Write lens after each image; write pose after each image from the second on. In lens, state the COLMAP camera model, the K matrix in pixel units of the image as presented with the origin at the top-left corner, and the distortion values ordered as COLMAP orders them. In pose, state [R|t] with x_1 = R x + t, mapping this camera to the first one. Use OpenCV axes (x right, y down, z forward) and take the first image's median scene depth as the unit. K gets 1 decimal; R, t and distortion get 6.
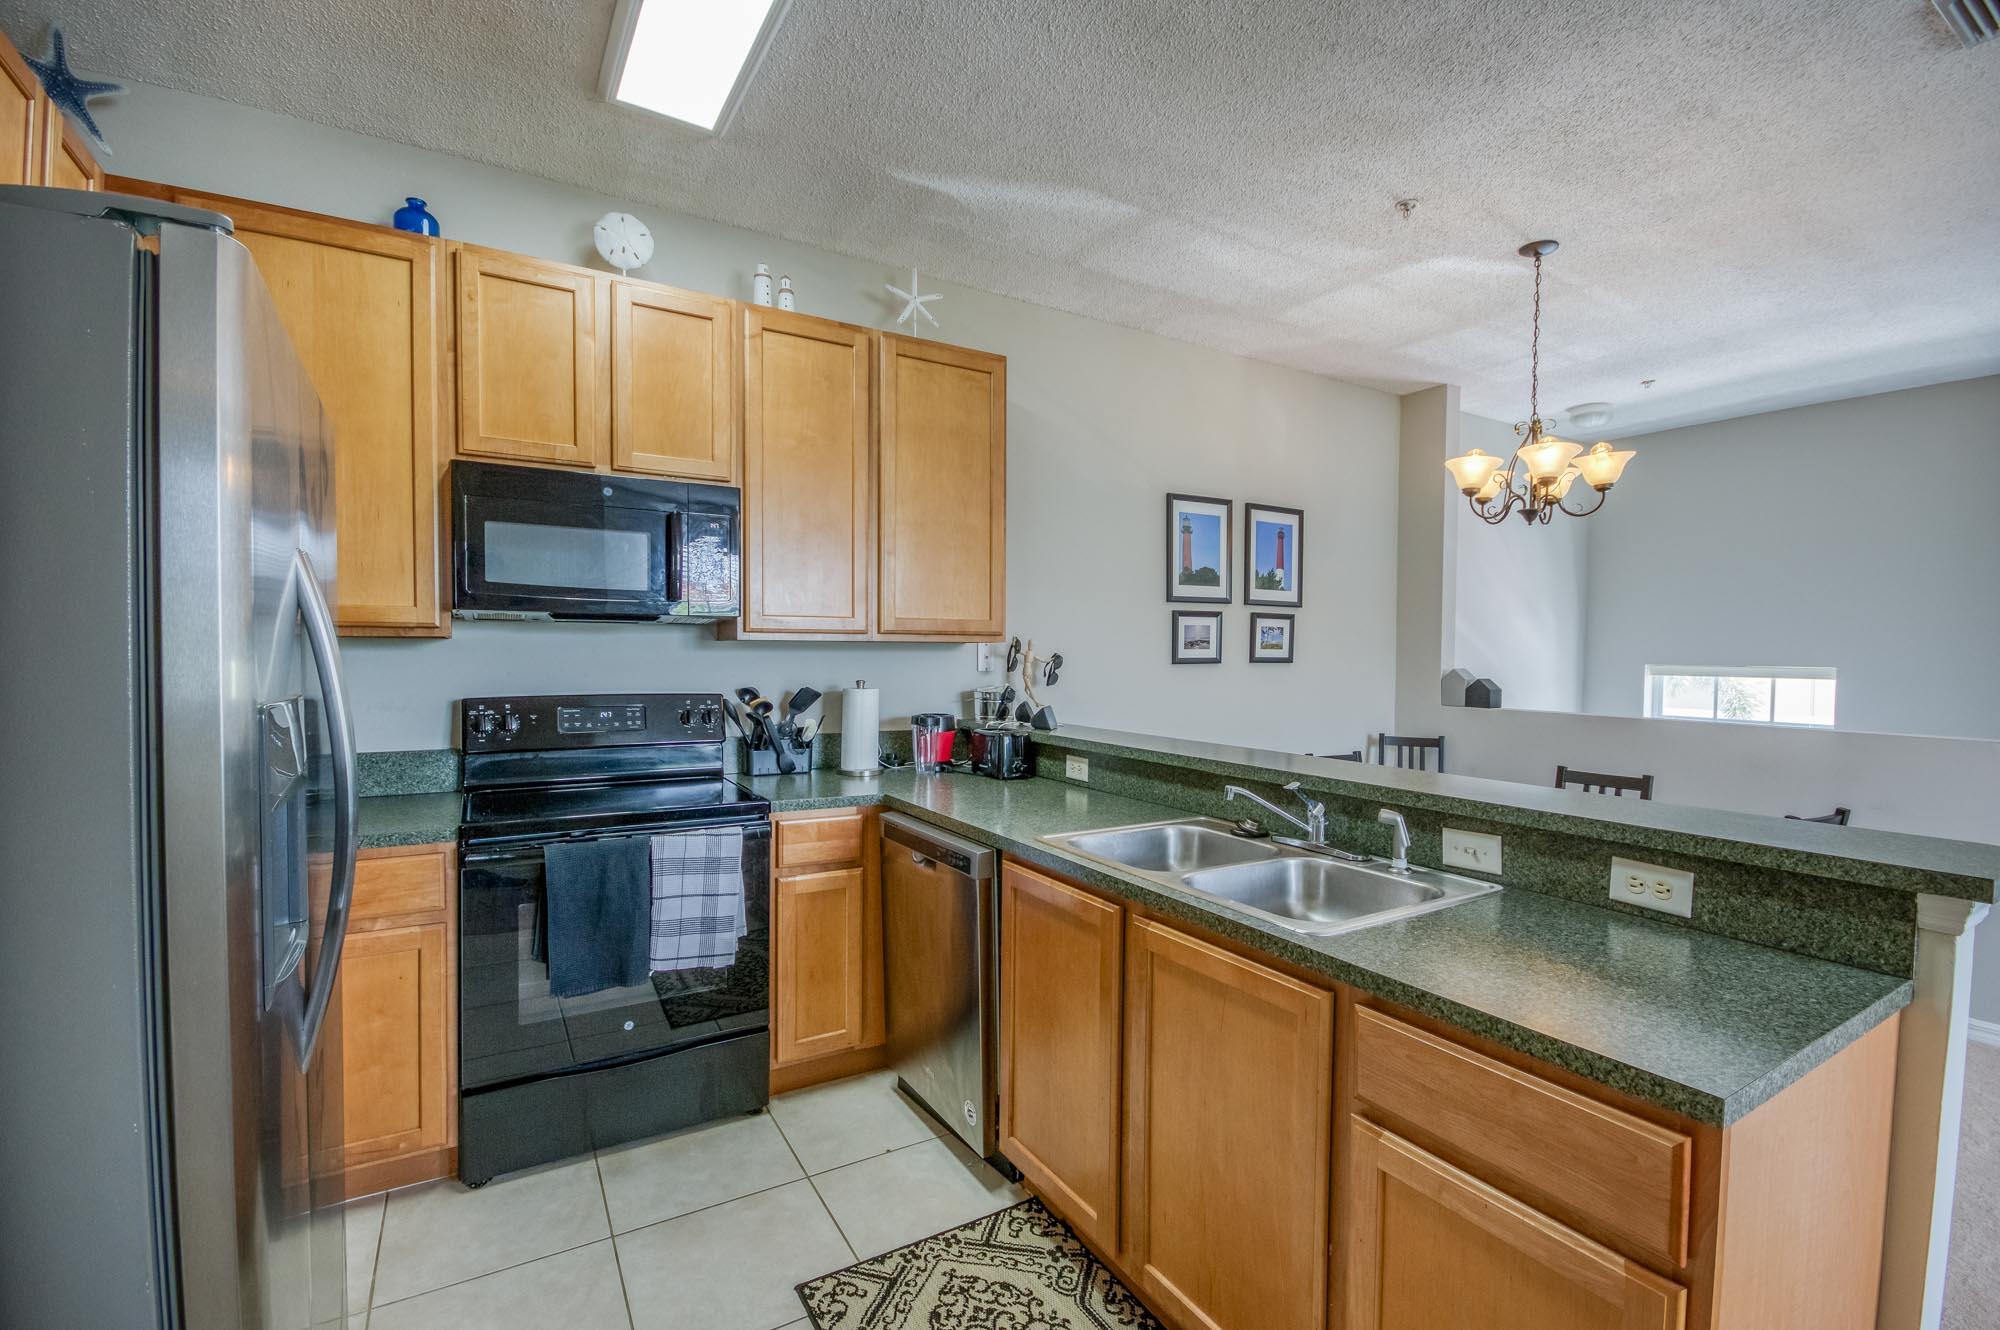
lens RADIAL K [[890.3, 0, 1011.4], [0, 890.3, 668.8], [0, 0, 1]] dist [-0.002842, -0.003686]
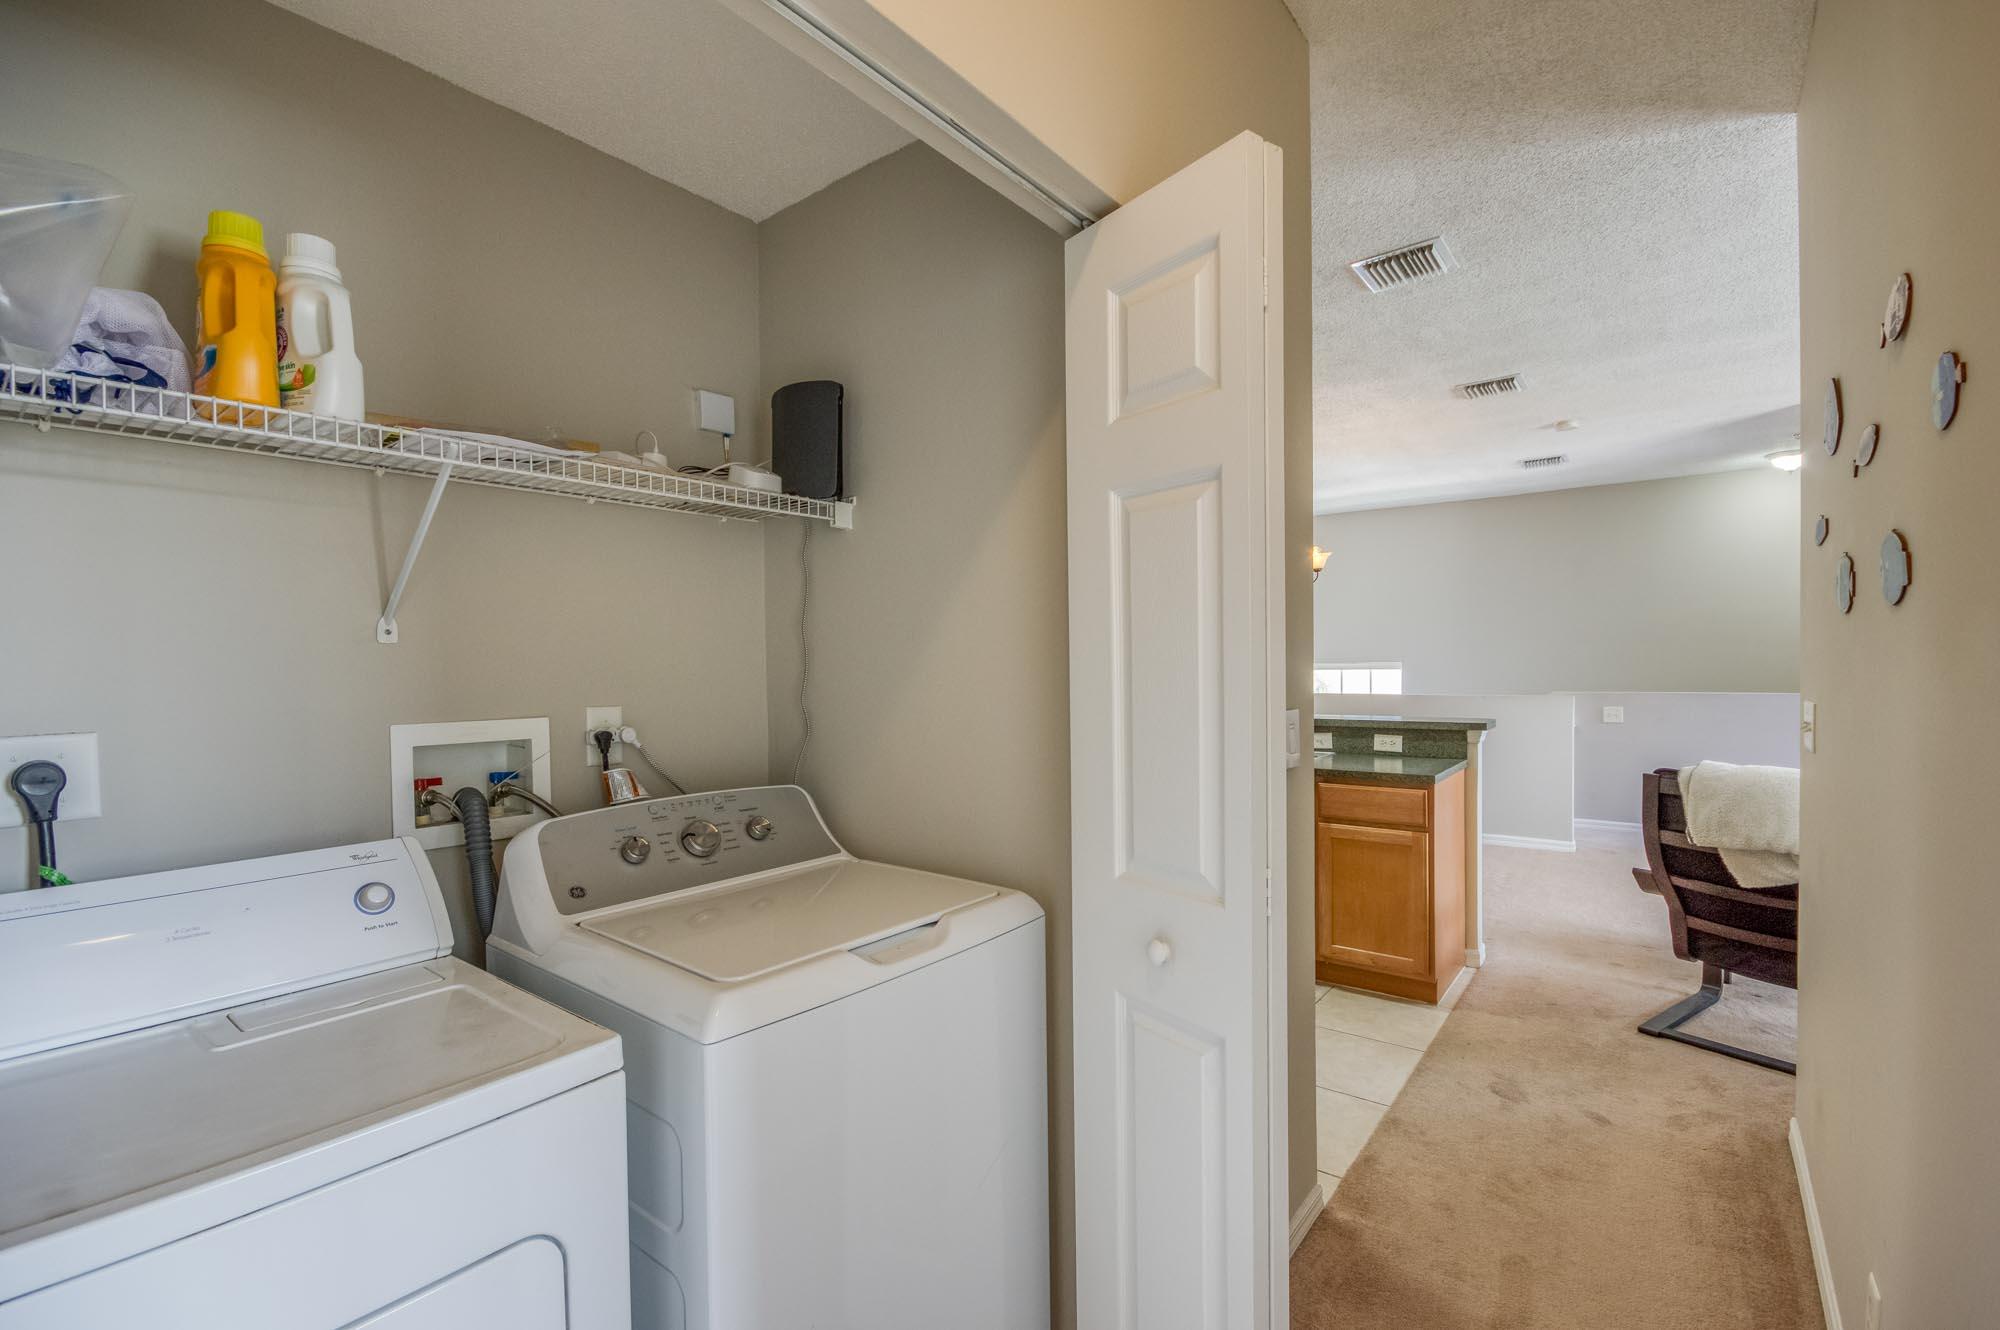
lens RADIAL K [[890.3, 0, 1004.2], [0, 890.3, 666.7], [0, 0, 1]] dist [-0.002842, -0.003686]
pose [[0.934241, -0.022599, 0.355926, -1.349633], [0.028370, 0.999537, -0.011002, 0.009487], [-0.355512, 0.020376, 0.934449, -1.136366]]
